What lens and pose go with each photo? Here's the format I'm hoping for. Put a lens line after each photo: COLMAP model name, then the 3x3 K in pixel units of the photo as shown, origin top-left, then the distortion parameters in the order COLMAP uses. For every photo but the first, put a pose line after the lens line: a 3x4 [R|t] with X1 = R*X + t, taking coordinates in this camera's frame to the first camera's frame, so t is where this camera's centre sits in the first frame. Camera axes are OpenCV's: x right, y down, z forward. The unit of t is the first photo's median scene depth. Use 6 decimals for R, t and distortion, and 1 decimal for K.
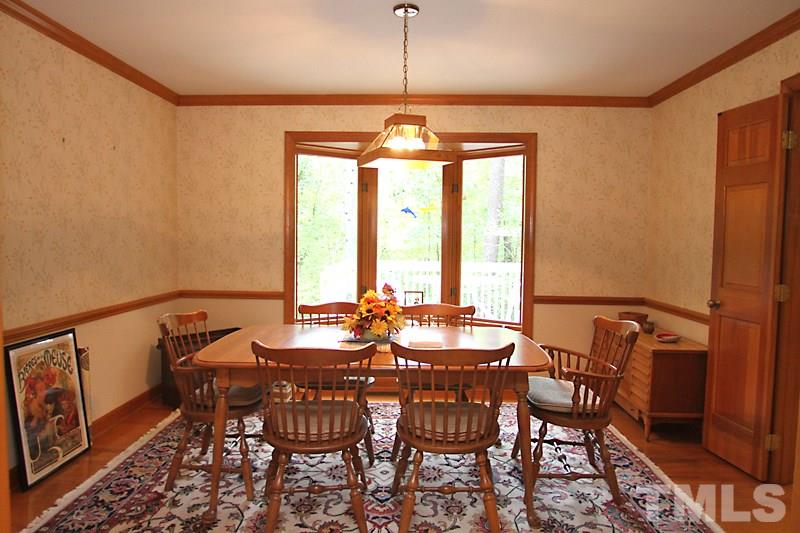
lens RADIAL K [[519.3, 0, 400.0], [0, 519.3, 266.5], [0, 0, 1]] dist [-0.091587, 0.000251]
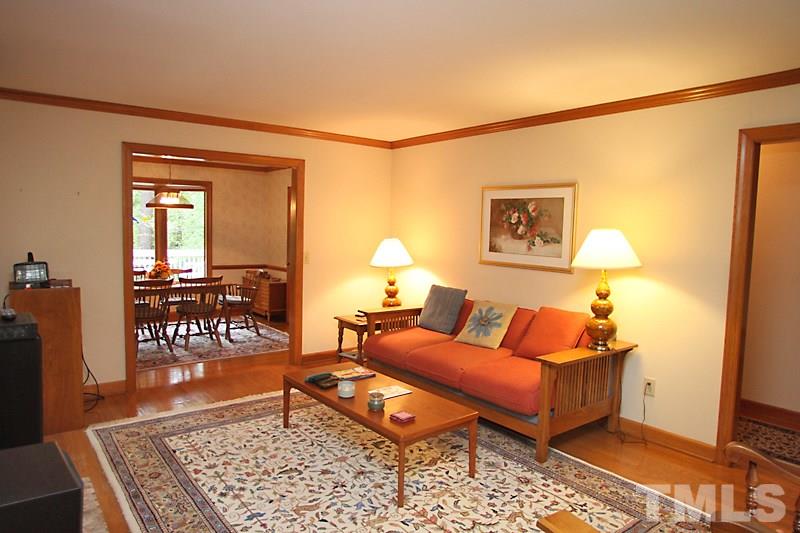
lens RADIAL K [[519.3, 0, 400.0], [0, 519.3, 266.5], [0, 0, 1]] dist [-0.091587, 0.000251]
pose [[0.770654, -0.037854, 0.636129, -0.478314], [0.017856, 0.999125, 0.037822, -0.000484], [-0.637004, -0.017789, 0.770655, -1.060724]]
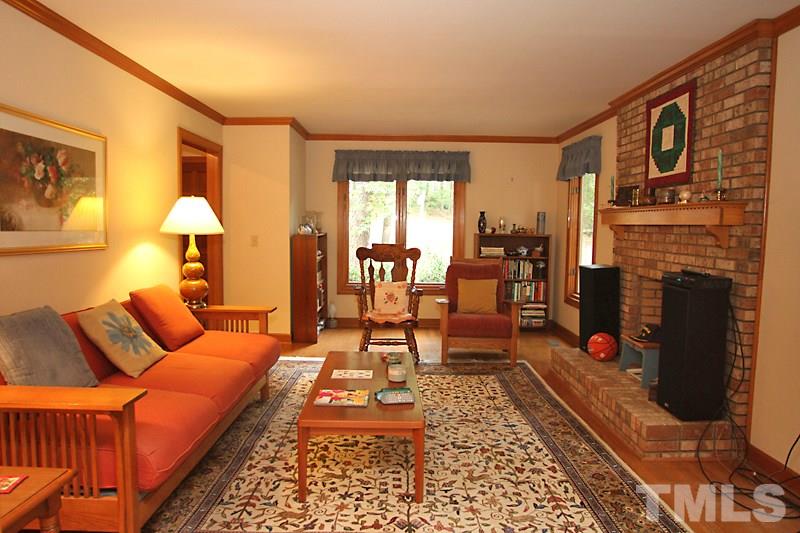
lens RADIAL K [[519.3, 0, 400.0], [0, 519.3, 266.5], [0, 0, 1]] dist [-0.091587, 0.000251]
pose [[-0.999019, -0.019722, -0.039658, 0.839775], [-0.024727, 0.991209, 0.129978, -0.085855], [0.036746, 0.130831, -0.990723, 2.852576]]
